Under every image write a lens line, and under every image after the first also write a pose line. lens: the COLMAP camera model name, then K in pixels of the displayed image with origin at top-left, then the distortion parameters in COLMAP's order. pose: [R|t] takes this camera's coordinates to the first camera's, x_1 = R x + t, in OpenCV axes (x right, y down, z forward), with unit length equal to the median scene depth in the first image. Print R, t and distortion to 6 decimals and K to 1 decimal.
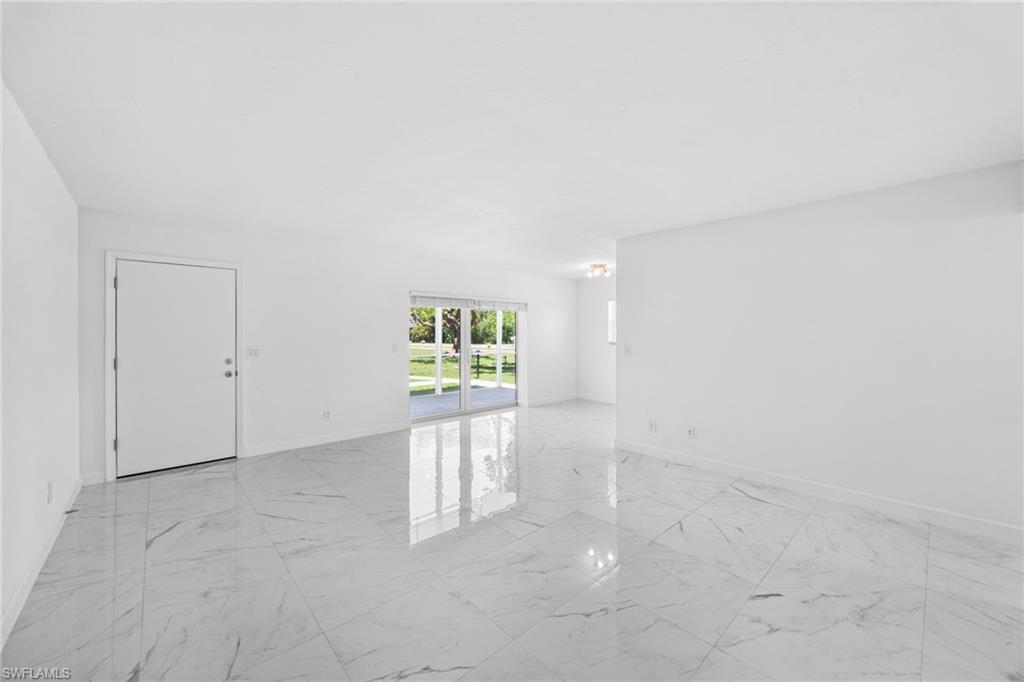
lens RADIAL K [[393.7, 0, 510.6], [0, 393.7, 336.7], [0, 0, 1]] dist [-0.001208, 0.000265]
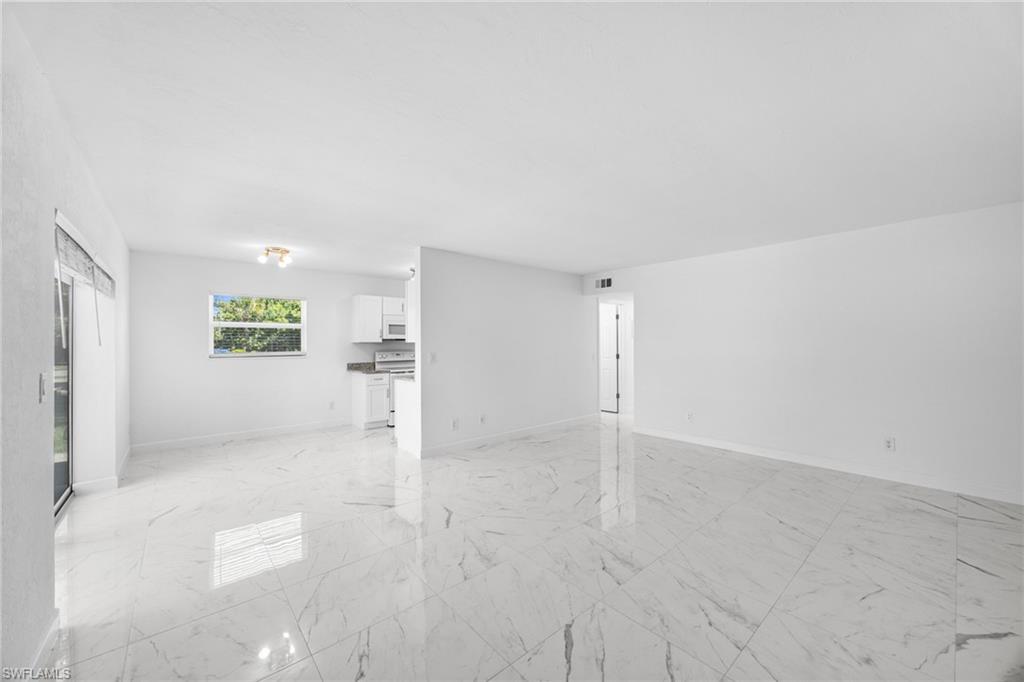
lens RADIAL K [[393.7, 0, 511.6], [0, 393.7, 342.2], [0, 0, 1]] dist [-0.001208, 0.000265]
pose [[0.012649, 0.004978, 0.999908, -1.044934], [0.007437, 0.999959, -0.005073, -0.001310], [-0.999892, 0.007501, 0.012611, 1.123965]]
